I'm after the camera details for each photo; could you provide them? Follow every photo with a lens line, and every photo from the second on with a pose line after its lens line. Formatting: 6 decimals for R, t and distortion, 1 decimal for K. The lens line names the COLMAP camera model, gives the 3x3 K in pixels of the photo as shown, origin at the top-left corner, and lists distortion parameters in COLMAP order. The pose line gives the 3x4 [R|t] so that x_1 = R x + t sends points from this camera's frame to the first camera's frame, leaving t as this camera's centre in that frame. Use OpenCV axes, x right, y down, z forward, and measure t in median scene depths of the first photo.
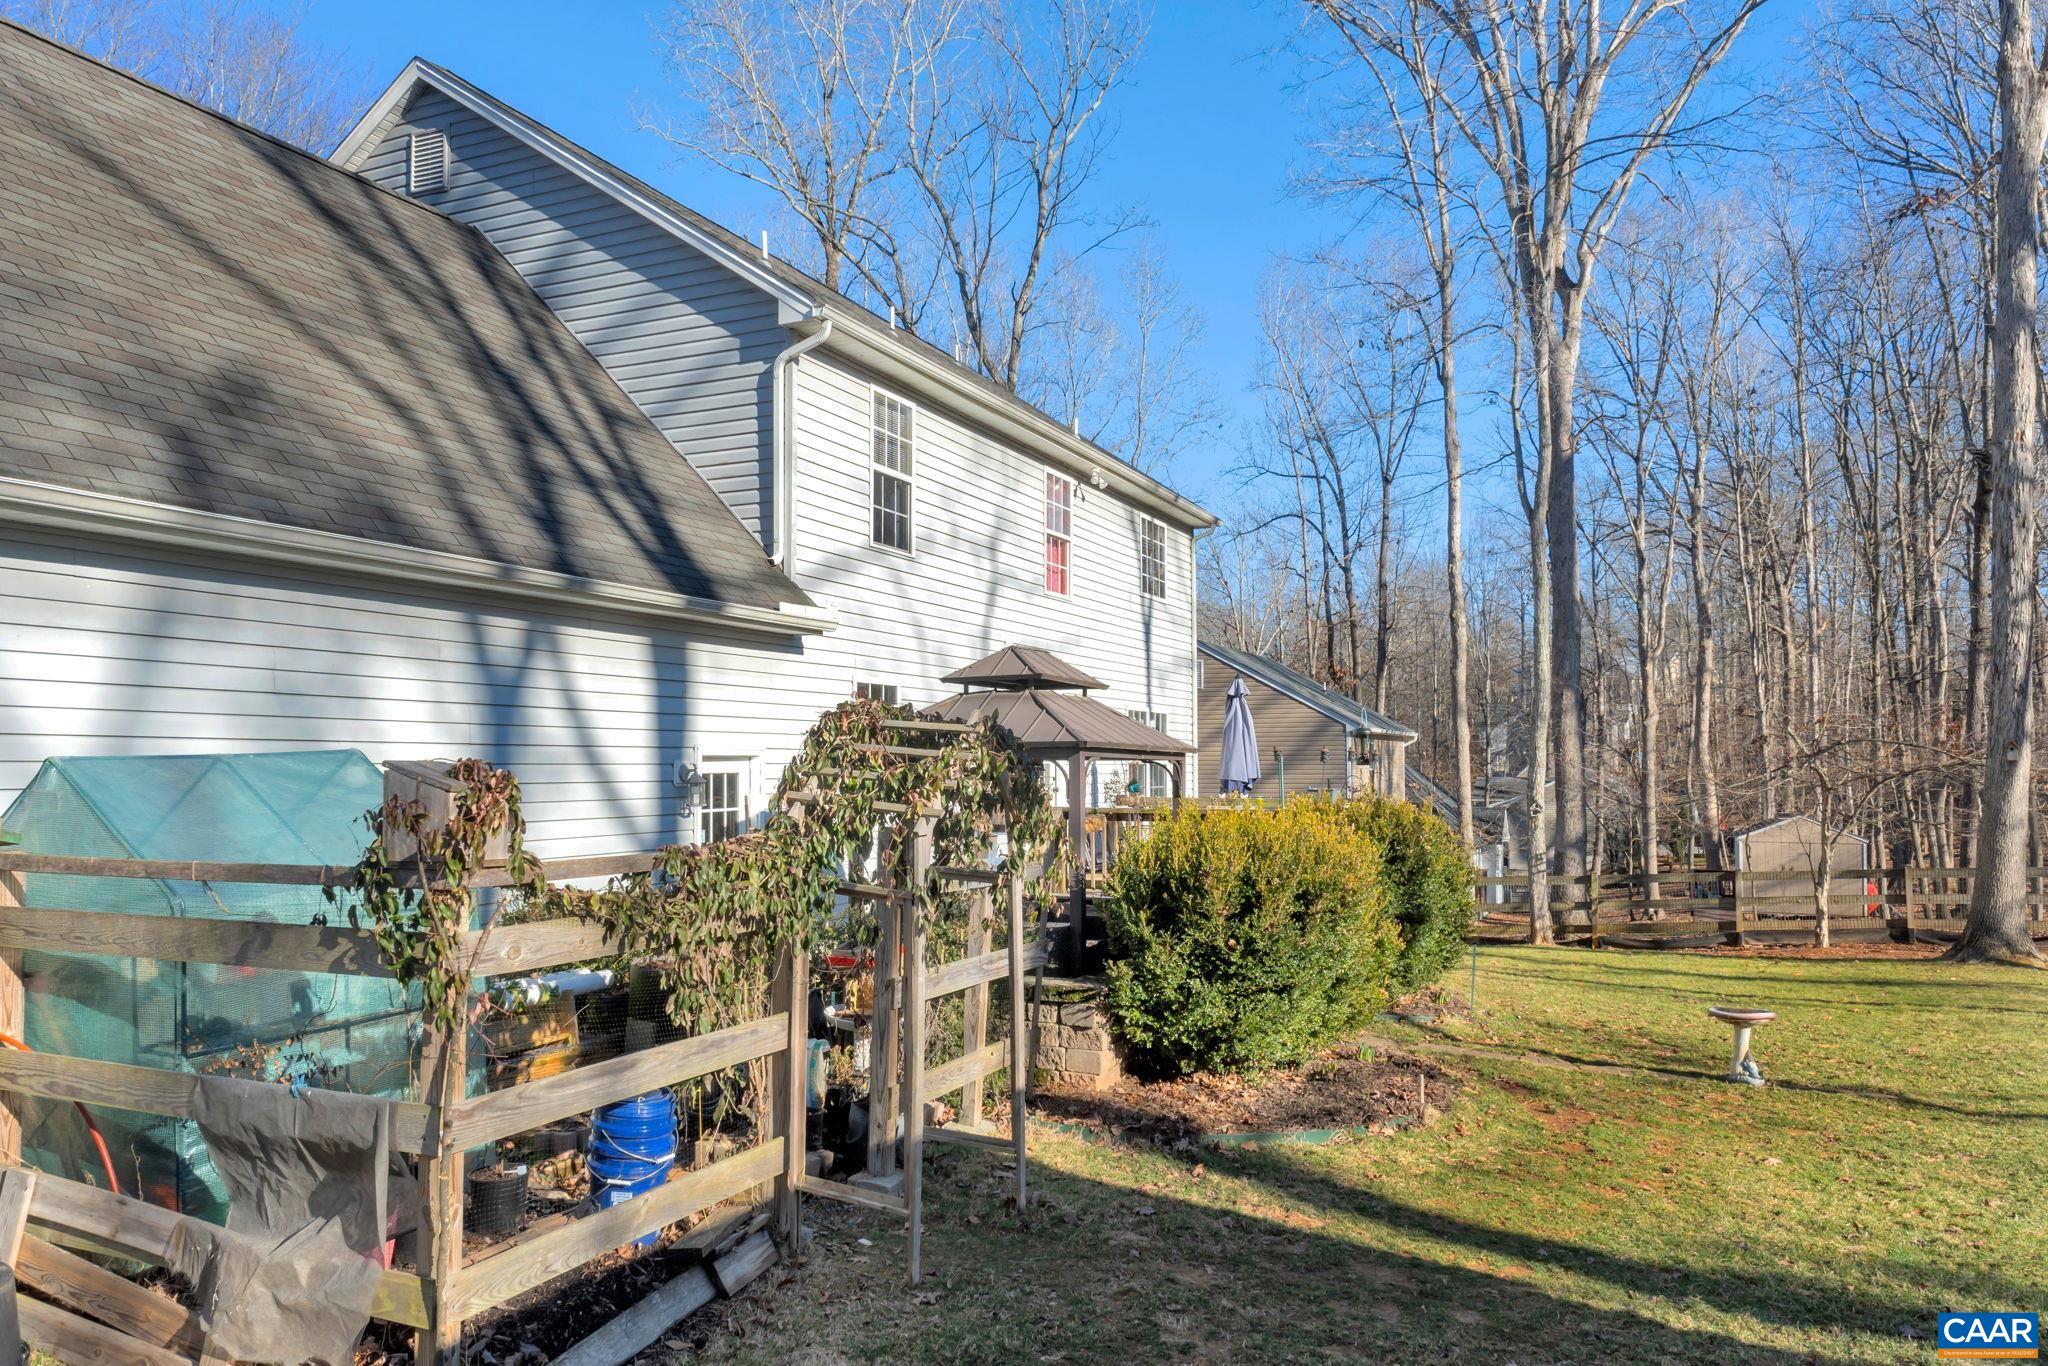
lens RADIAL K [[1317.0, 0, 1027.4], [0, 1317.0, 688.2], [0, 0, 1]] dist [-0.002037, 0.000205]
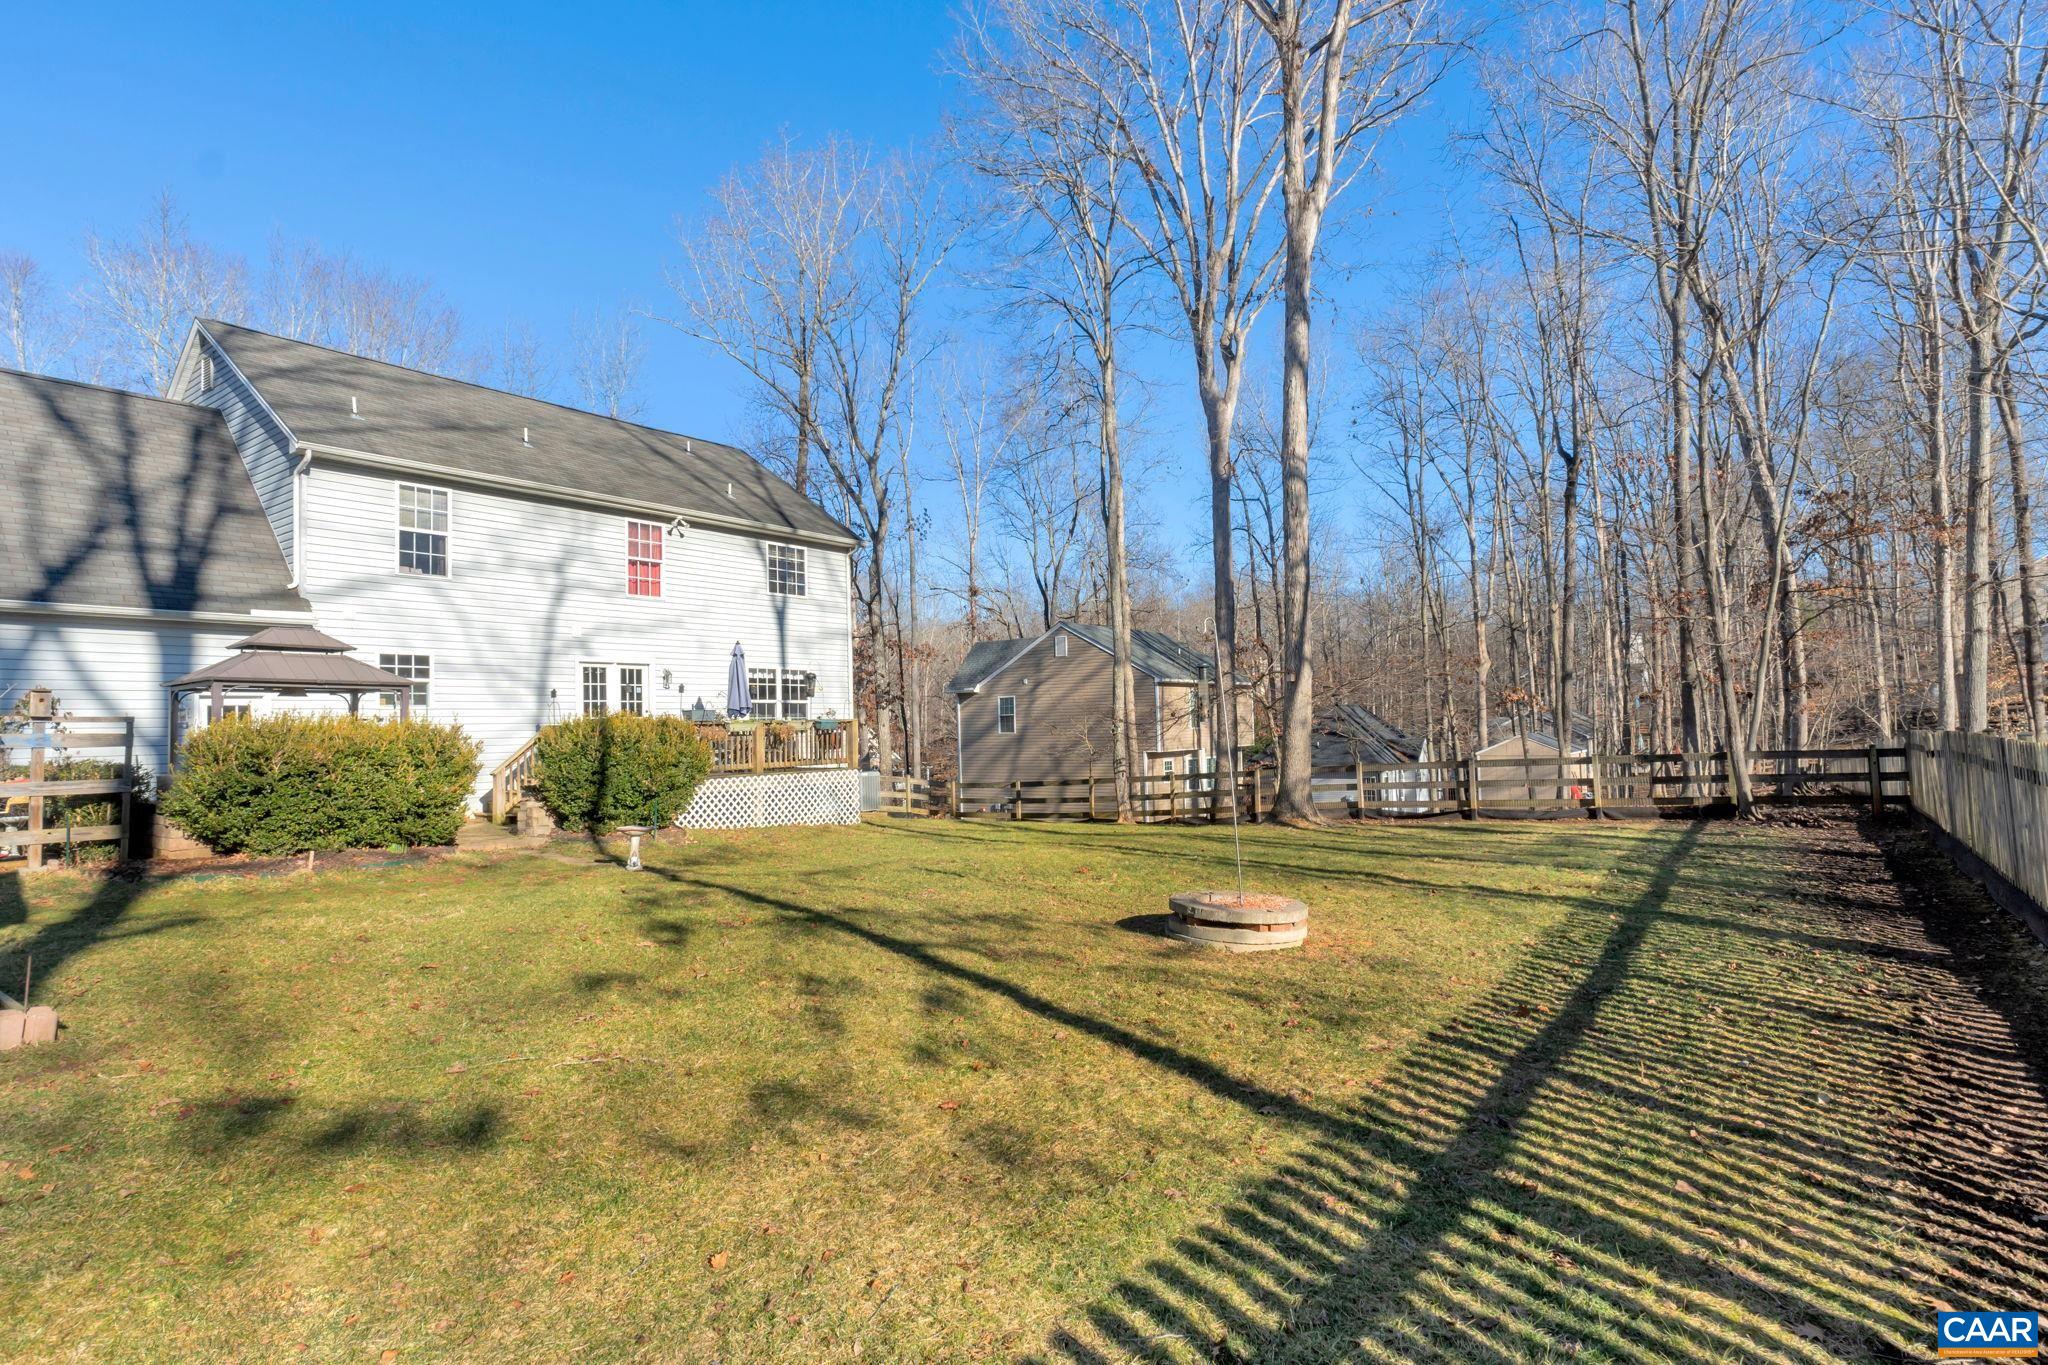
lens RADIAL K [[938.6, 0, 1018.0], [0, 938.6, 668.6], [0, 0, 1]] dist [-0.000791, 0.000019]
pose [[0.981291, -0.036871, -0.188968, 0.695144], [0.036947, 0.999312, -0.003120, 0.037550], [0.188953, -0.003920, 0.981978, -0.038582]]
